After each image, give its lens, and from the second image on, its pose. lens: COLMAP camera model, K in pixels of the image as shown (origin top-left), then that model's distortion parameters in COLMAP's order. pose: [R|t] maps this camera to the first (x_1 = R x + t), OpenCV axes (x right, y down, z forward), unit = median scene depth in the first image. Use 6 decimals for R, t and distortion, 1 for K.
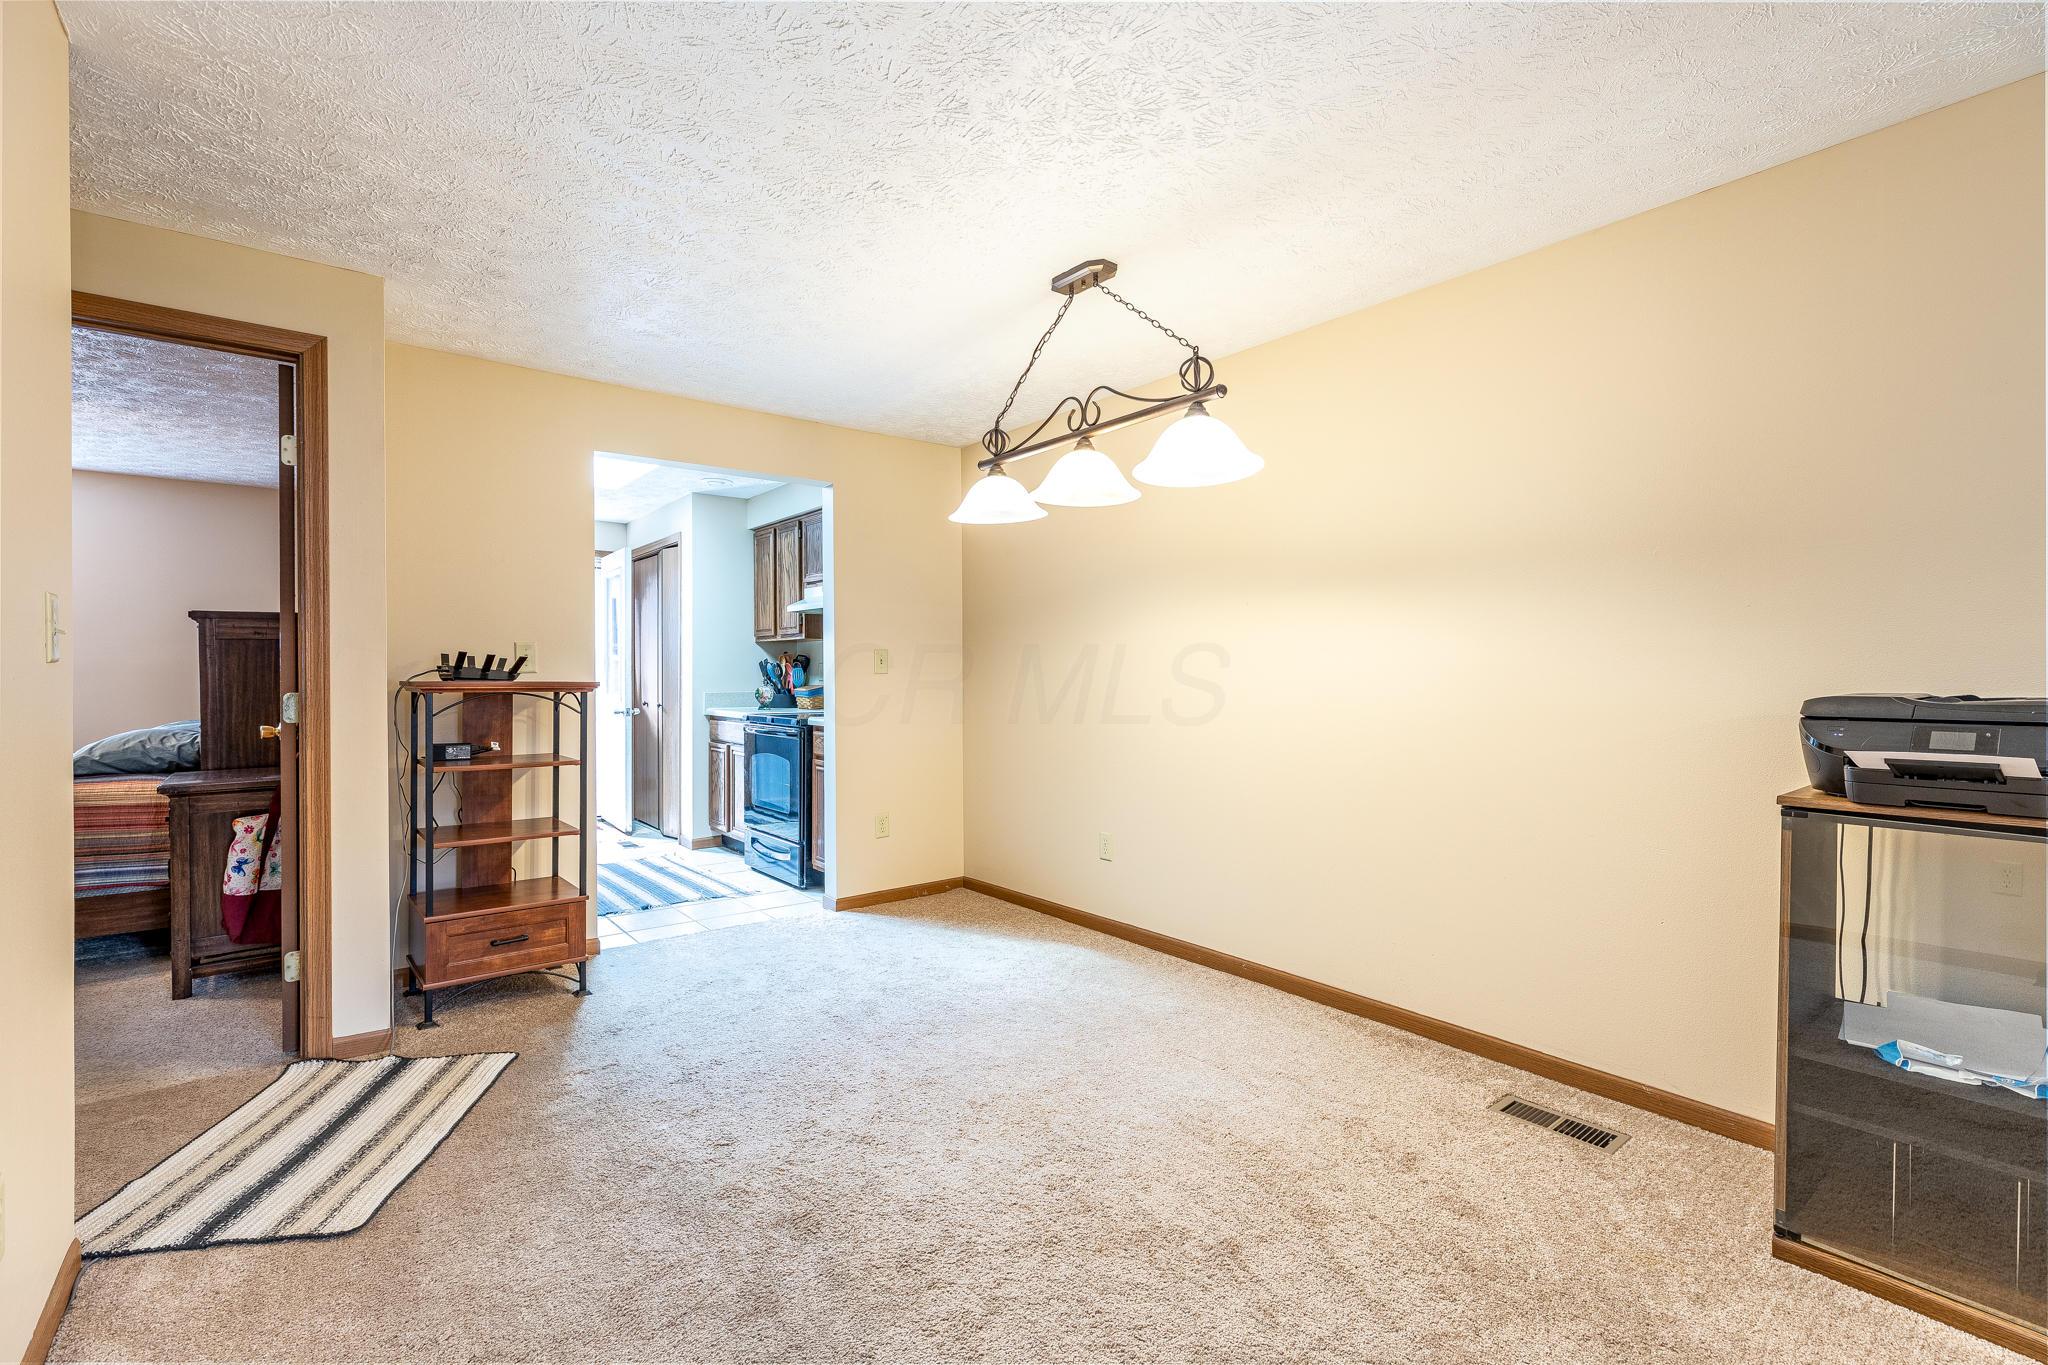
lens RADIAL K [[914.8, 0, 1026.8], [0, 914.8, 671.1], [0, 0, 1]] dist [0.001571, -0.000519]
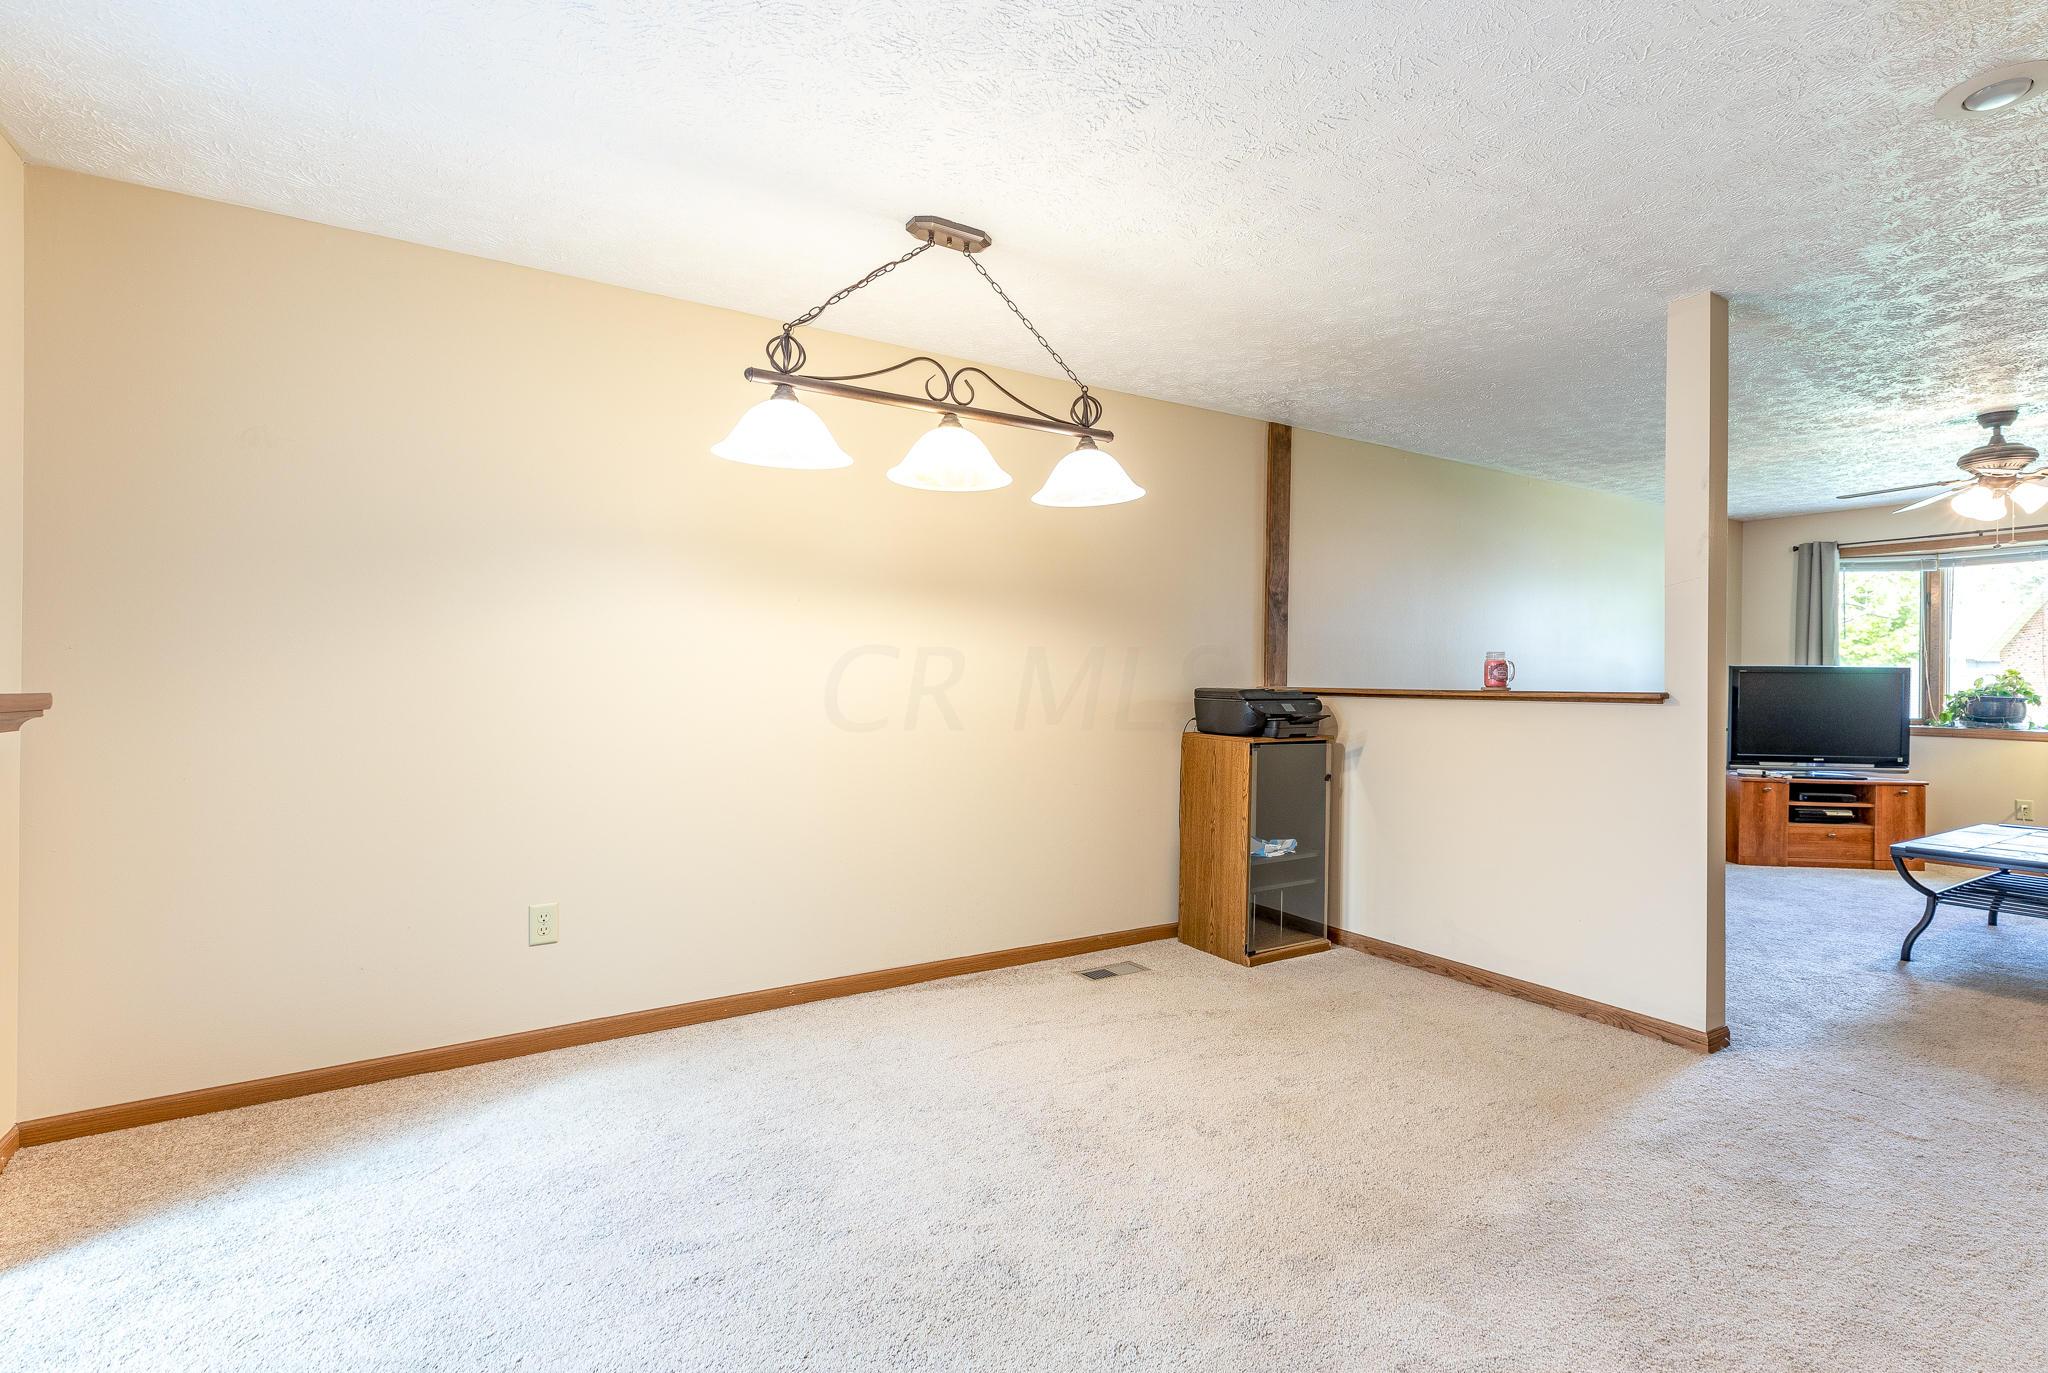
lens RADIAL K [[960.1, 0, 1024.0], [0, 960.1, 686.5], [0, 0, 1]] dist [-0.001635, -0.000504]
pose [[0.108461, -0.007563, 0.994072, -0.866804], [-0.006322, 0.999946, 0.008298, 0.004101], [-0.994081, -0.007185, 0.108408, 0.823976]]
